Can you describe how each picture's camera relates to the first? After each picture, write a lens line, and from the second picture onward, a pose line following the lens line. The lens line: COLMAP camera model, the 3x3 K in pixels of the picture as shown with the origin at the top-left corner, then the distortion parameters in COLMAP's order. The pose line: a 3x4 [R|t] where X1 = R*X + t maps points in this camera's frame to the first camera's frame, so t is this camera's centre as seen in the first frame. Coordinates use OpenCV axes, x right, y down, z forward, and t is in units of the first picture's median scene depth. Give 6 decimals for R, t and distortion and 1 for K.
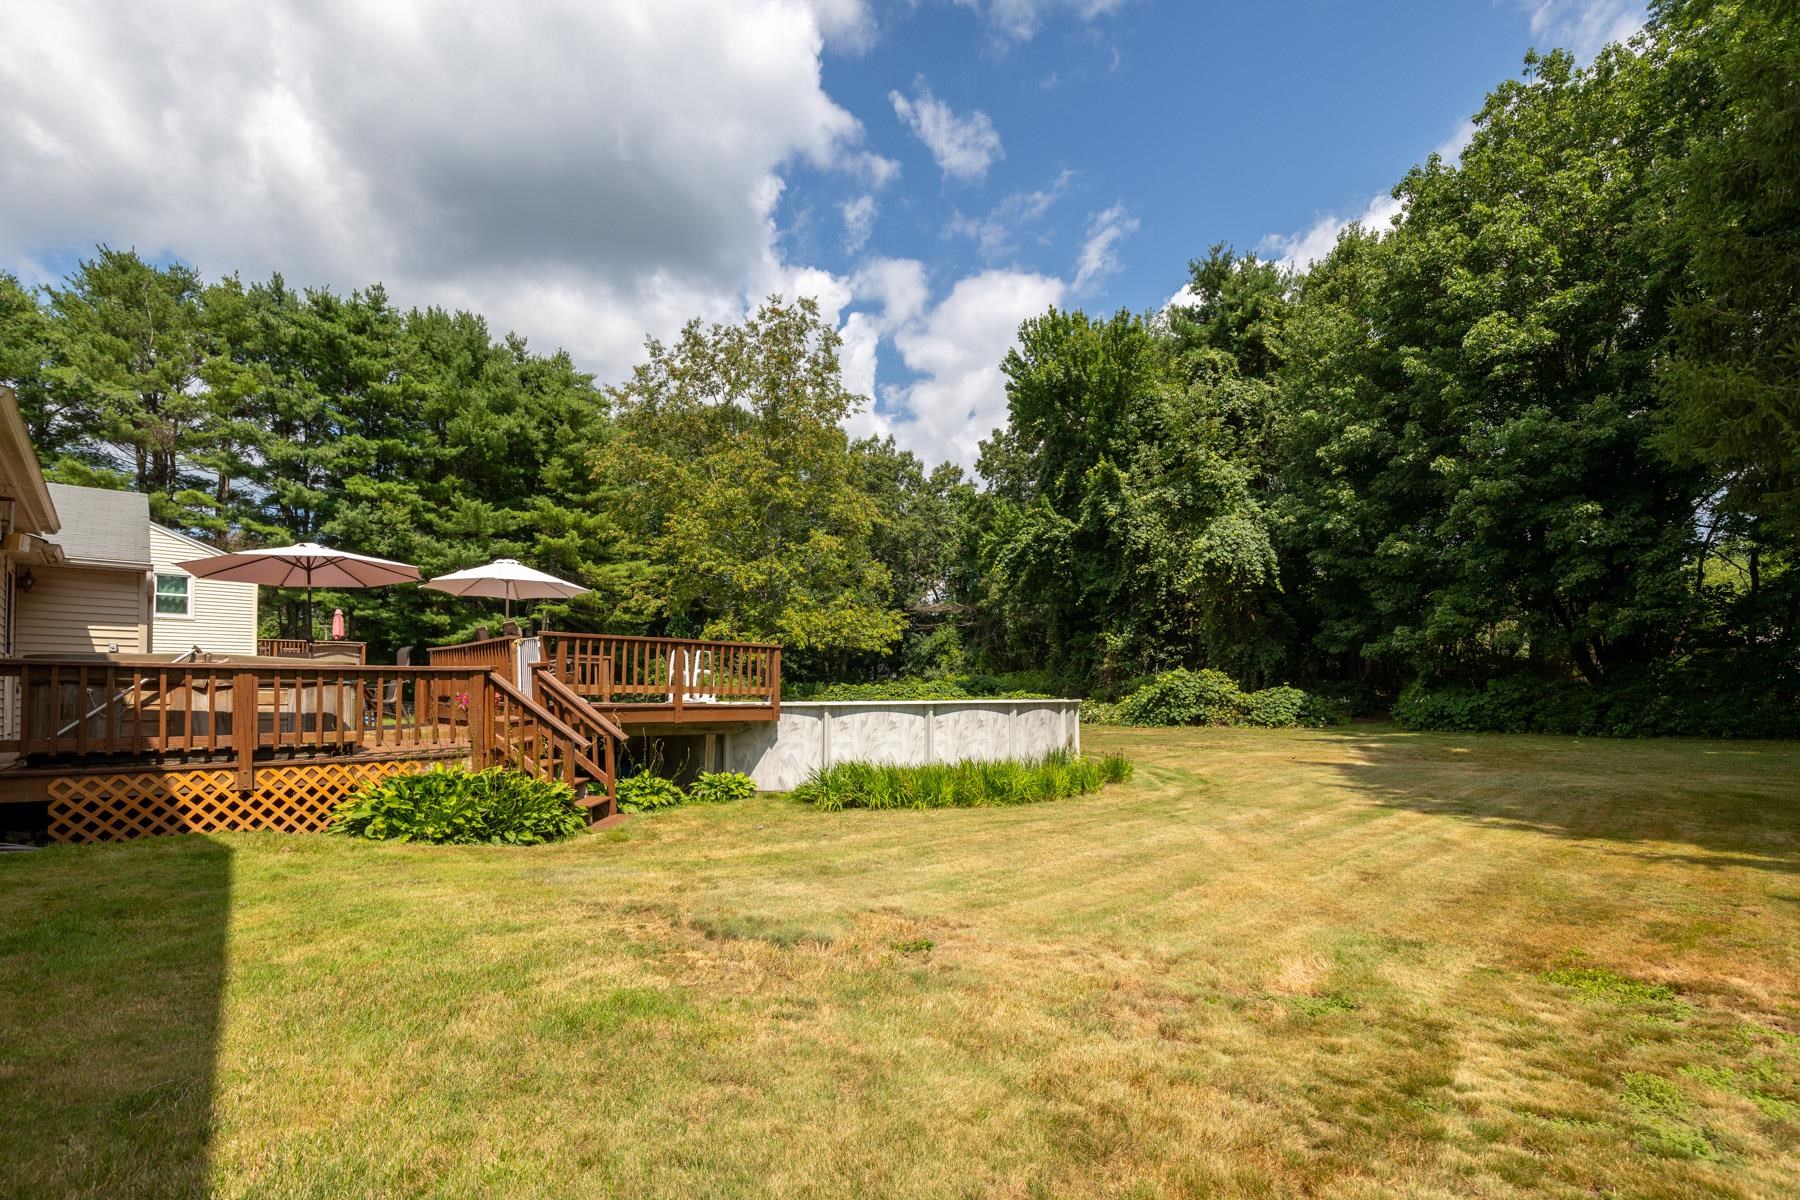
lens RADIAL K [[831.9, 0, 901.0], [0, 831.9, 675.0], [0, 0, 1]] dist [-0.017961, 0.005030]
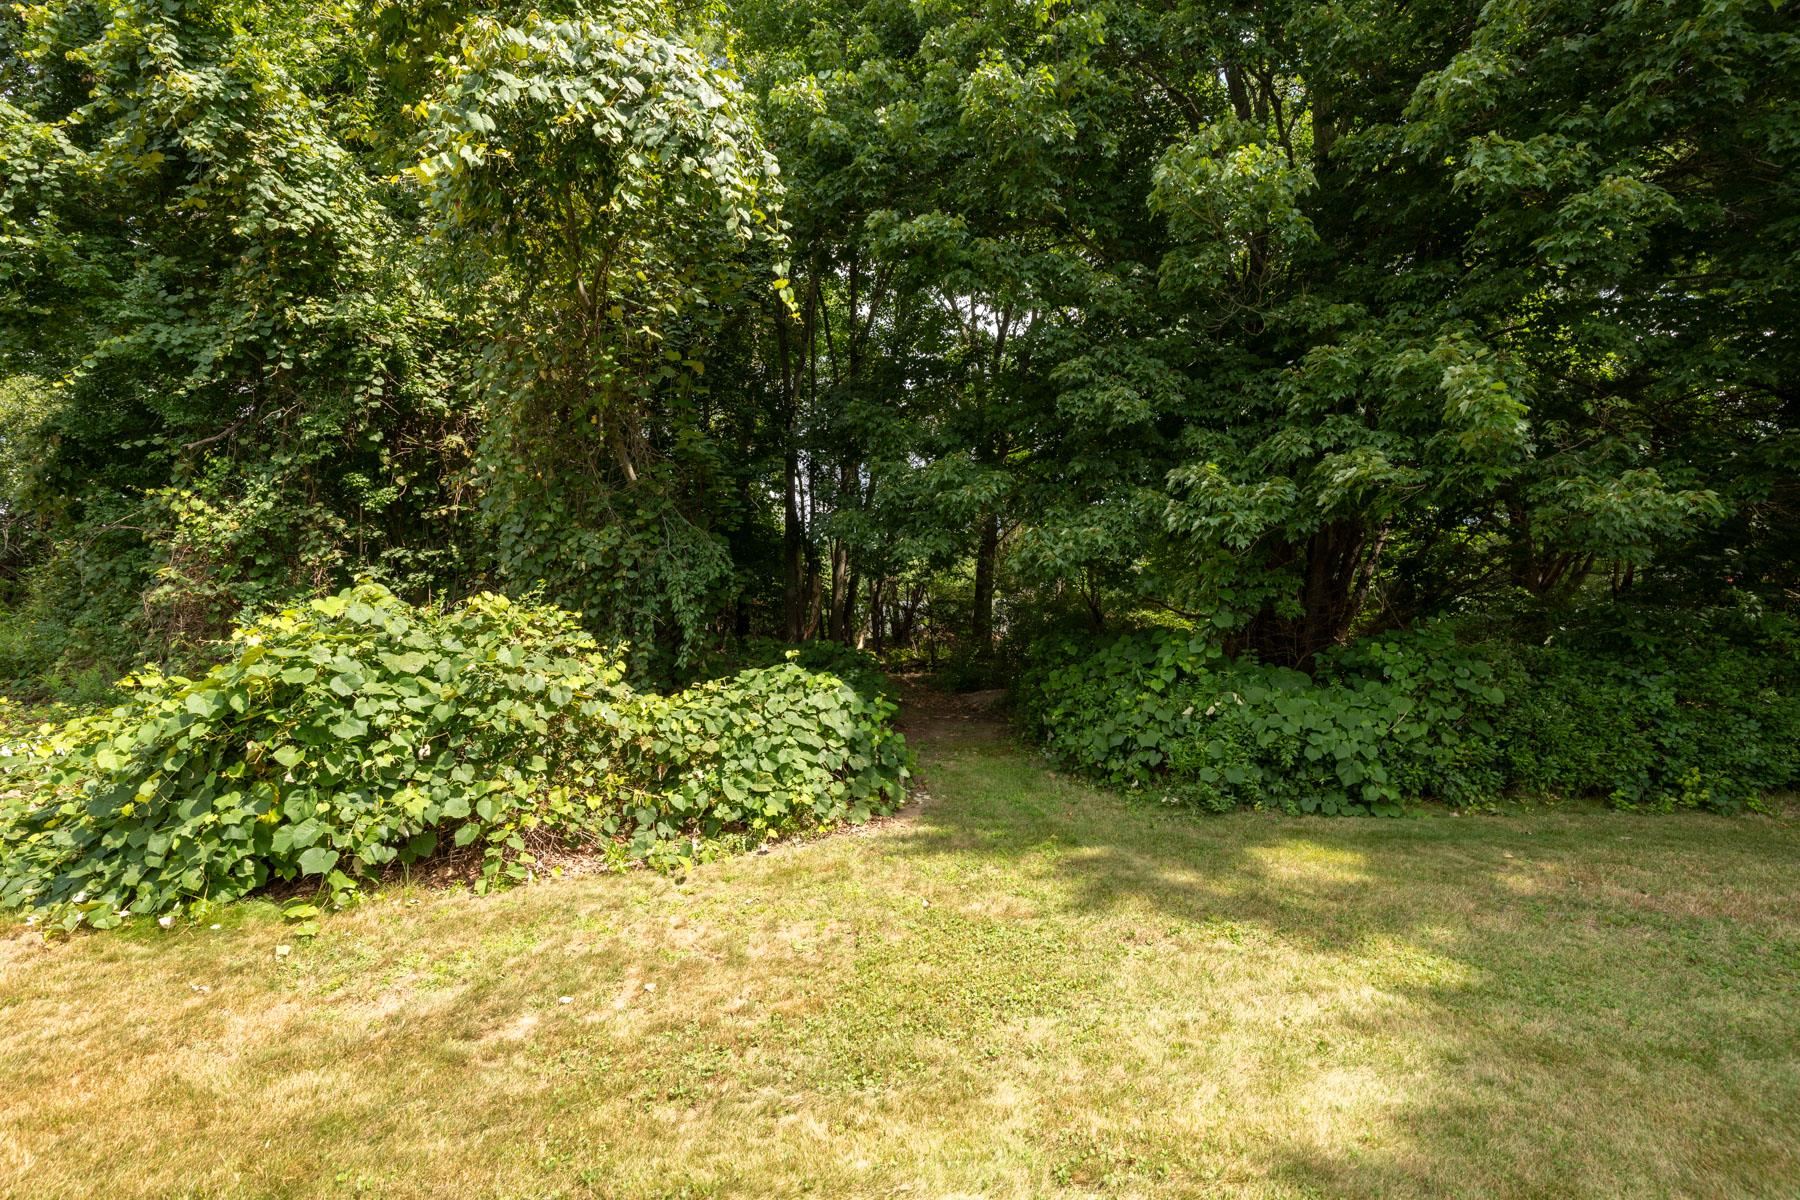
lens RADIAL K [[831.9, 0, 903.2], [0, 831.9, 599.5], [0, 0, 1]] dist [-0.017961, 0.005030]
pose [[0.691191, 0.034752, 0.721836, 0.186004], [-0.008692, 0.999171, -0.039781, 0.001686], [-0.722620, 0.021223, 0.690920, 0.502634]]
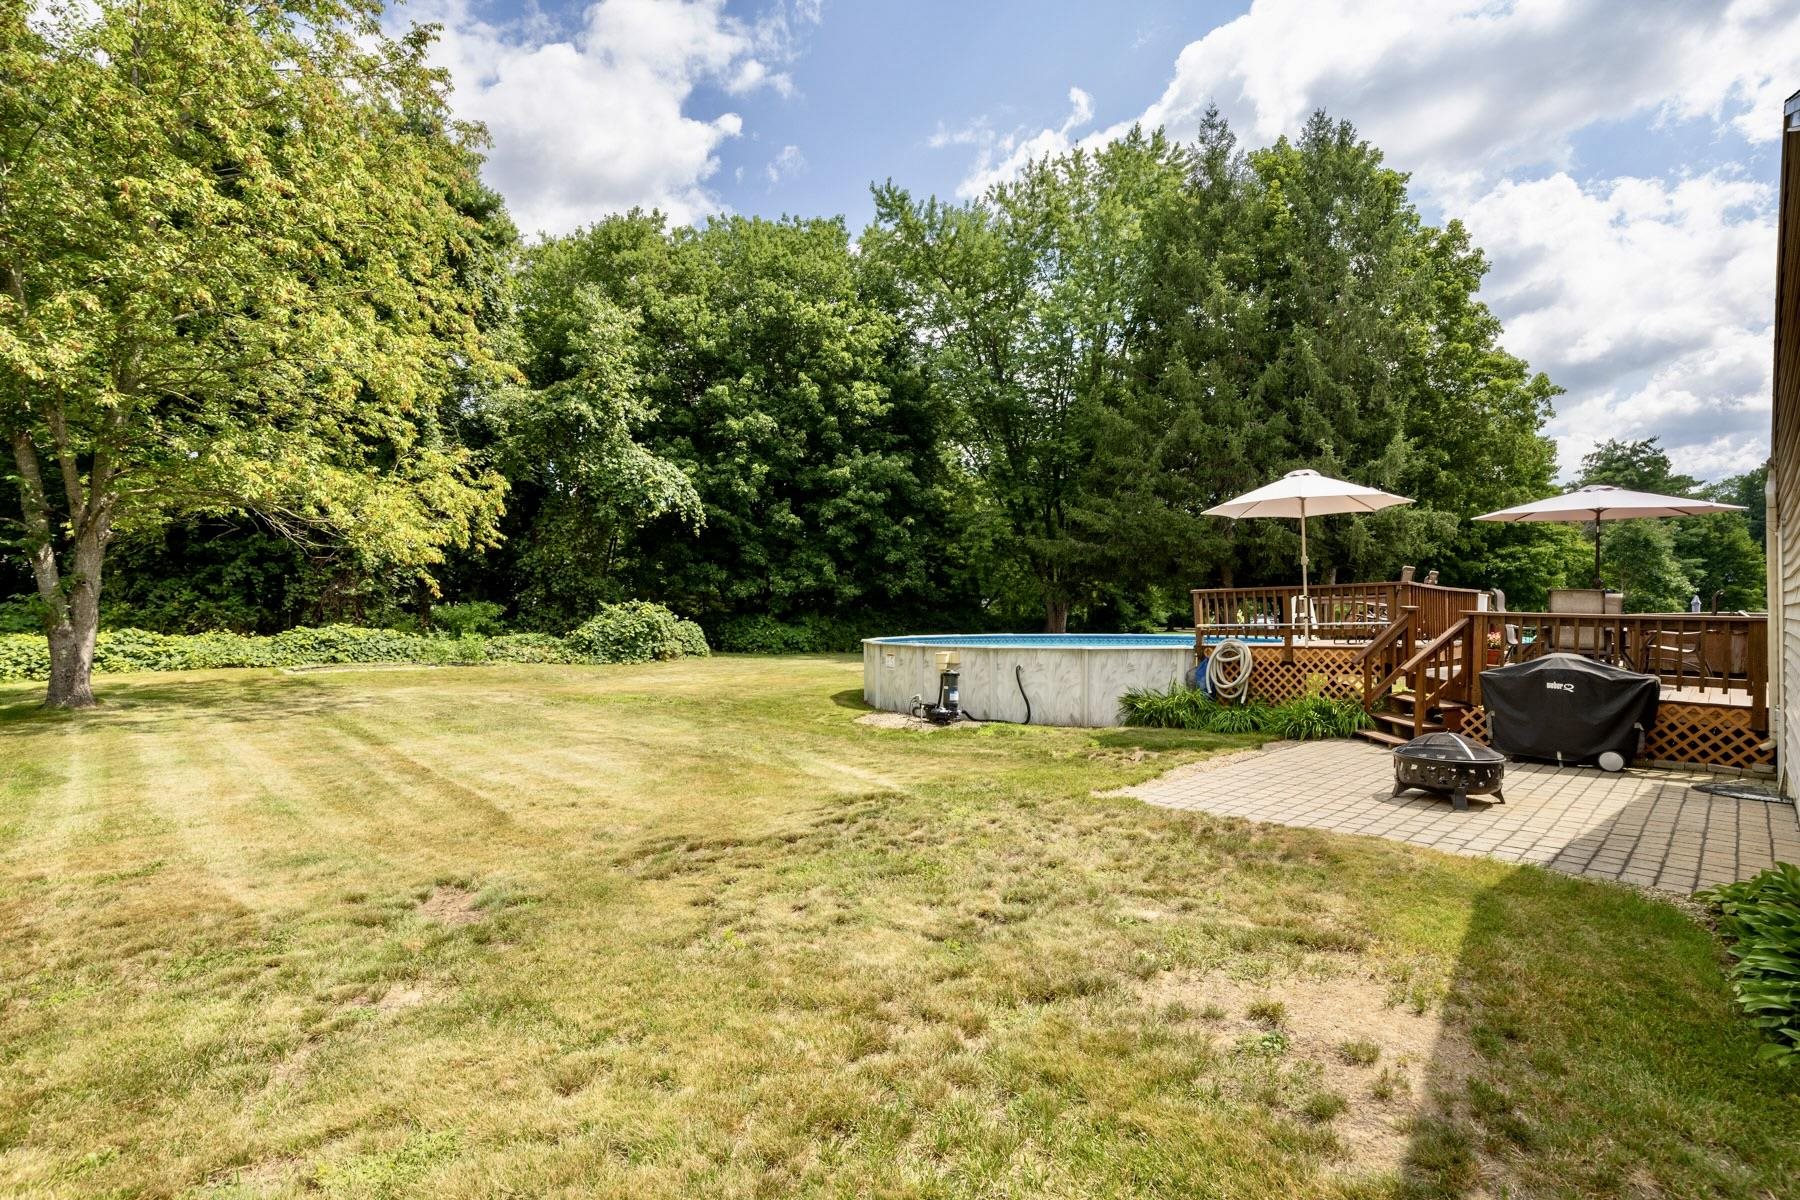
lens RADIAL K [[831.9, 0, 913.5], [0, 831.9, 602.3], [0, 0, 1]] dist [-0.017961, 0.005030]
pose [[-0.024156, 0.023999, 0.999420, -0.424914], [-0.027414, 0.999320, -0.024660, 0.005615], [-0.999332, -0.027994, -0.023482, 0.466599]]
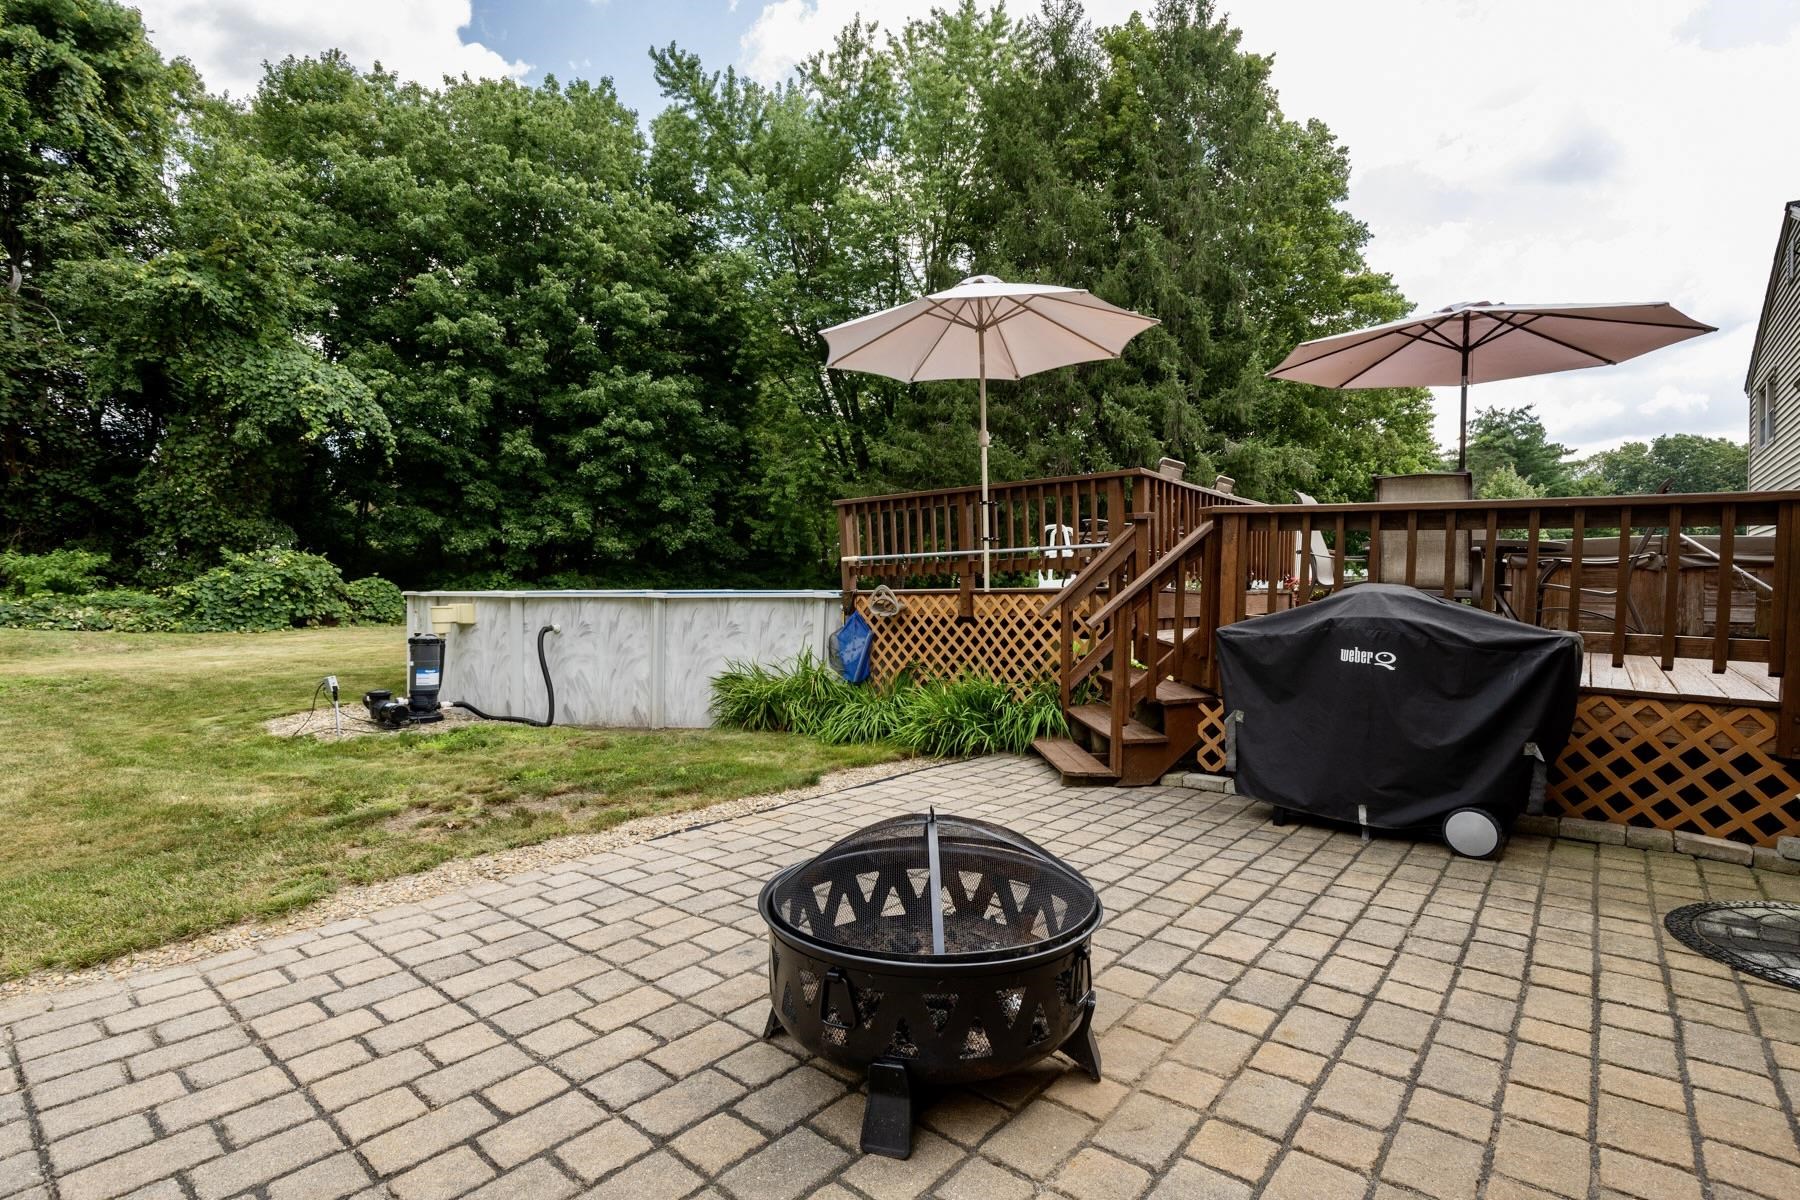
lens RADIAL K [[858.7, 0, 909.0], [0, 858.7, 589.5], [0, 0, 1]] dist [-0.024058, 0.001176]
pose [[-0.128042, 0.006568, 0.991747, -0.311468], [-0.030950, 0.999465, -0.010615, 0.012192], [-0.991286, -0.032053, -0.127770, 0.364292]]
